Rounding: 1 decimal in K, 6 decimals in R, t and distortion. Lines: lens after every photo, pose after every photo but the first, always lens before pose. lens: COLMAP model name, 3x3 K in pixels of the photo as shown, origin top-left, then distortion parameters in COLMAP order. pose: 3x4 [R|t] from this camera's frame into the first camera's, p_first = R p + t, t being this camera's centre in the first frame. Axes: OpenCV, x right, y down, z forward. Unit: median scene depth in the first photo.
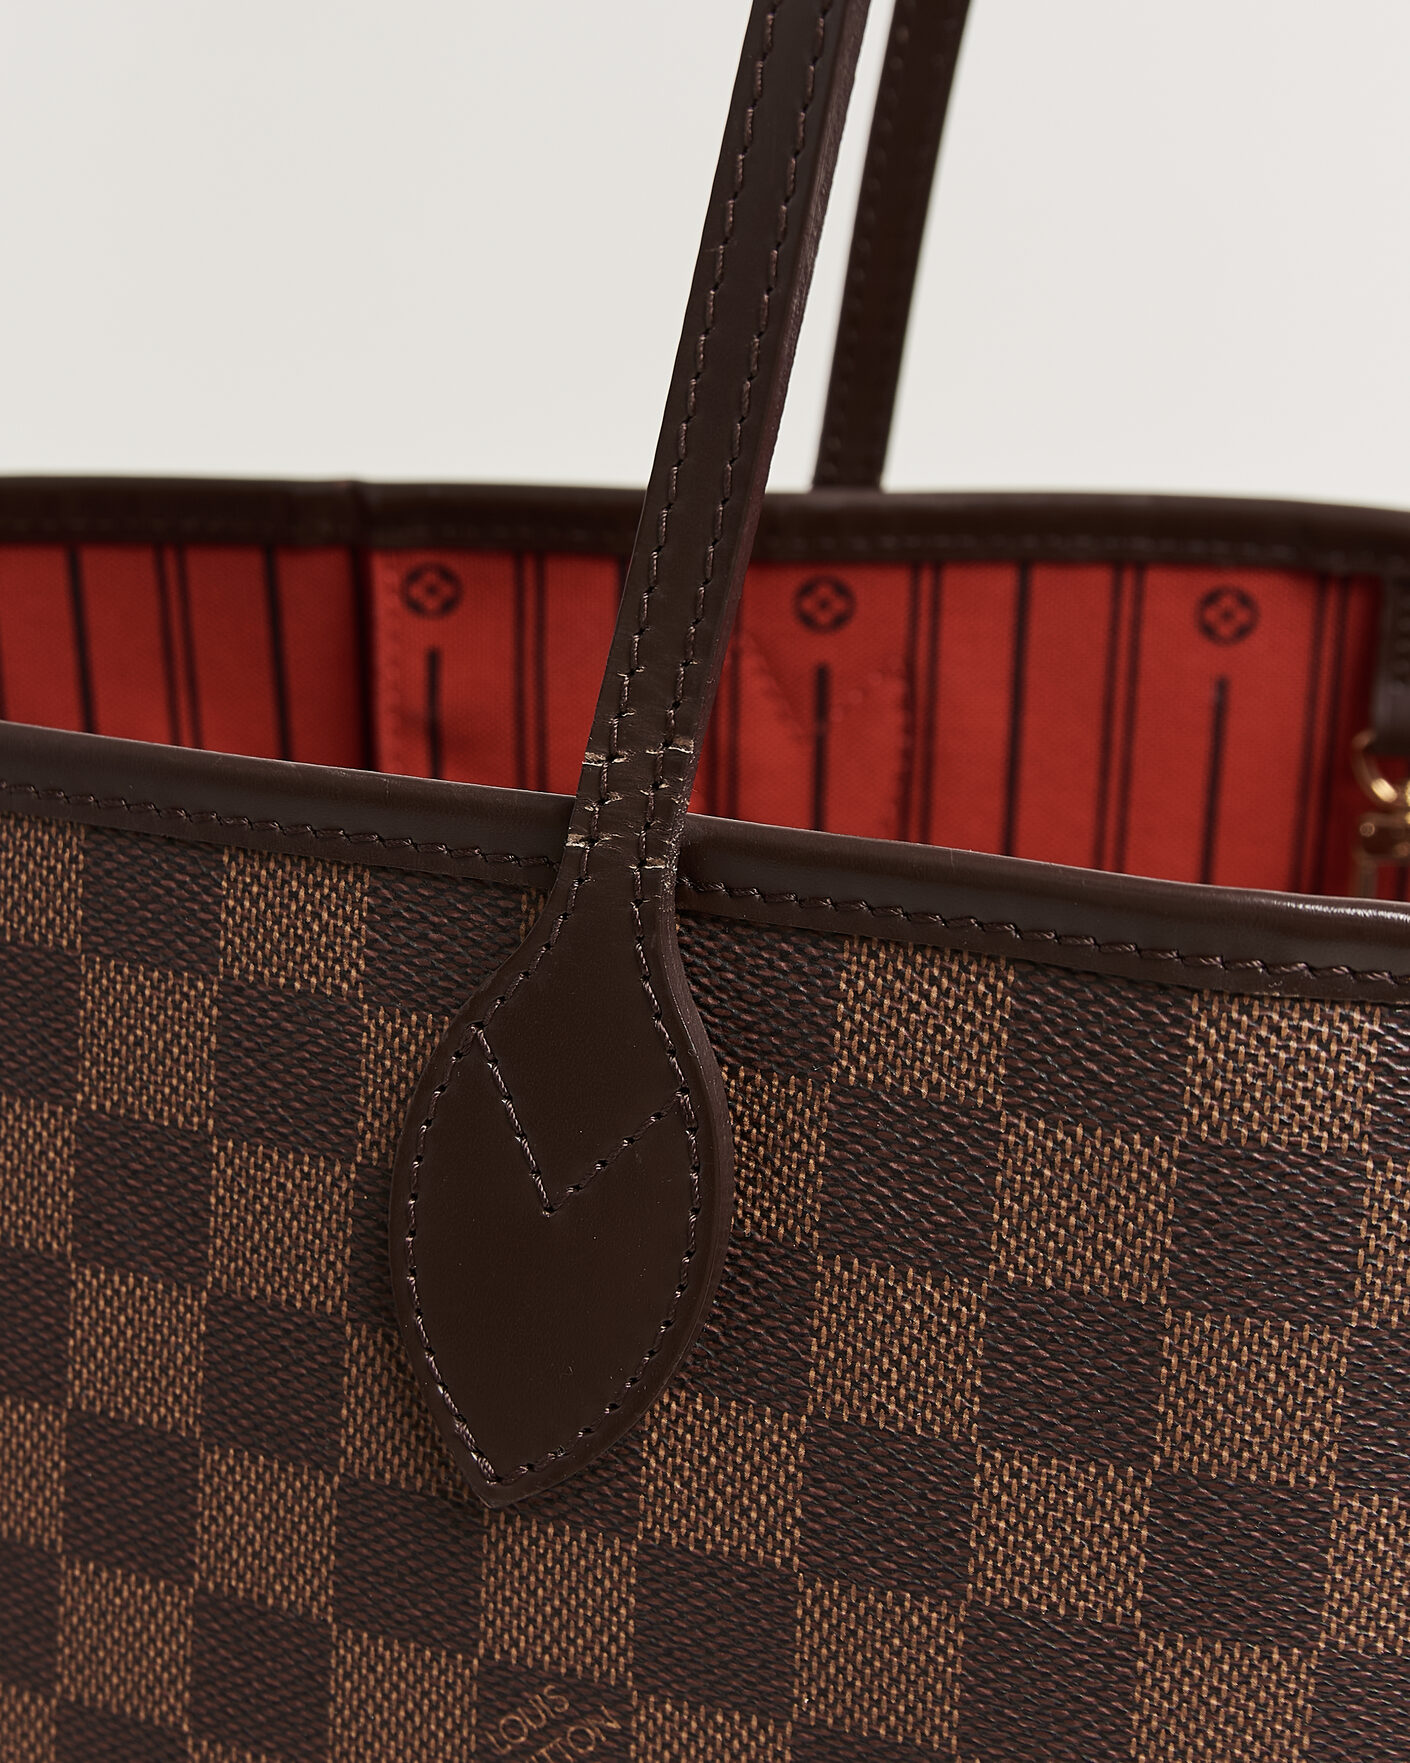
lens RADIAL K [[2512.5, 0, 759.1], [0, 2512.5, 882.3], [0, 0, 1]] dist [-0.275435, 0.484901]
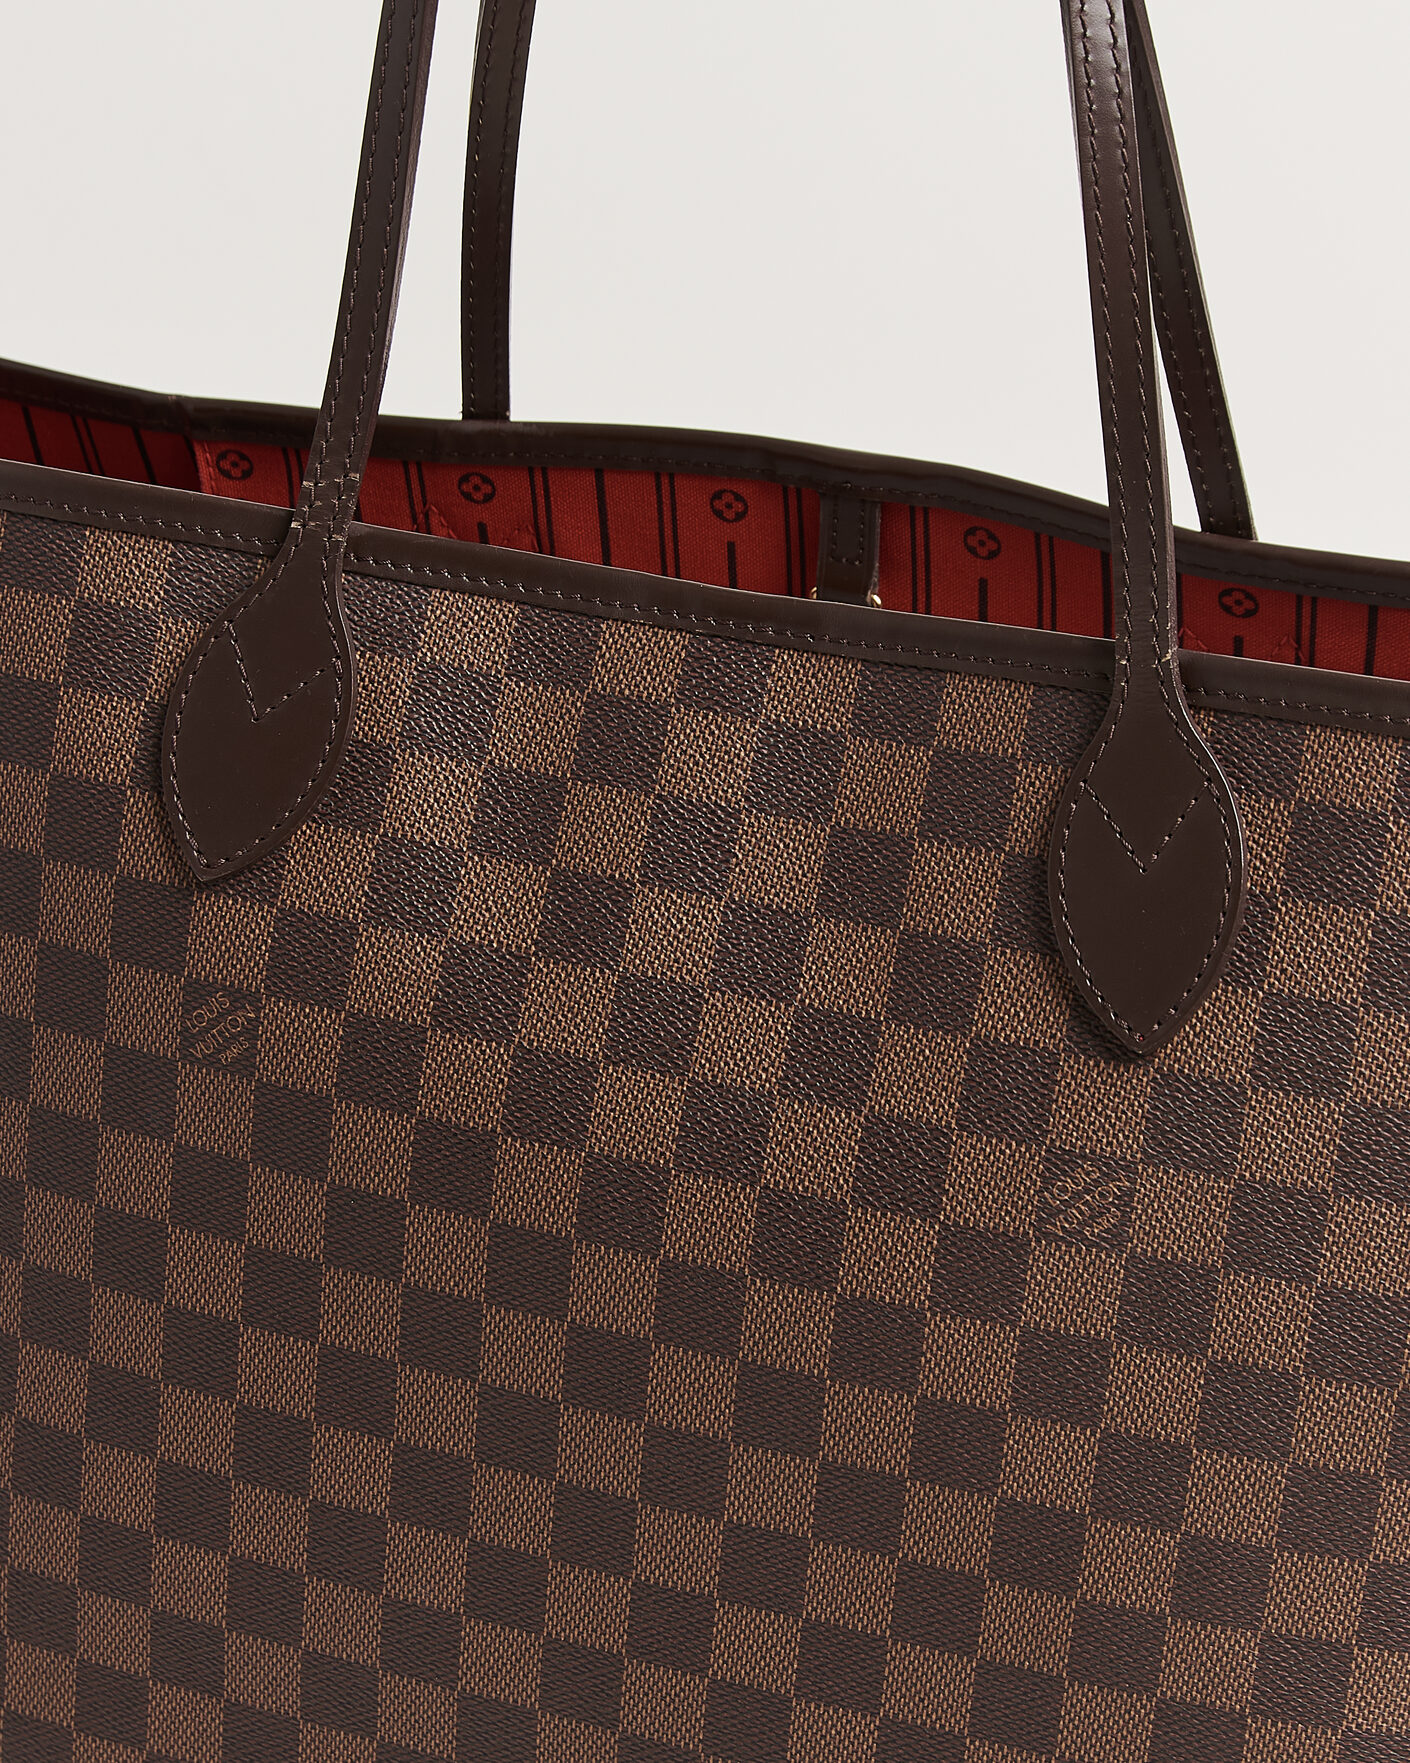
lens RADIAL K [[2512.5, 0, 759.1], [0, 2512.5, 882.3], [0, 0, 1]] dist [-0.275435, 0.484901]
pose [[0.926147, -0.012117, 0.376969, -0.425932], [-0.058396, 0.982825, 0.175059, -0.098598], [-0.372616, -0.184144, 0.909532, -0.830968]]
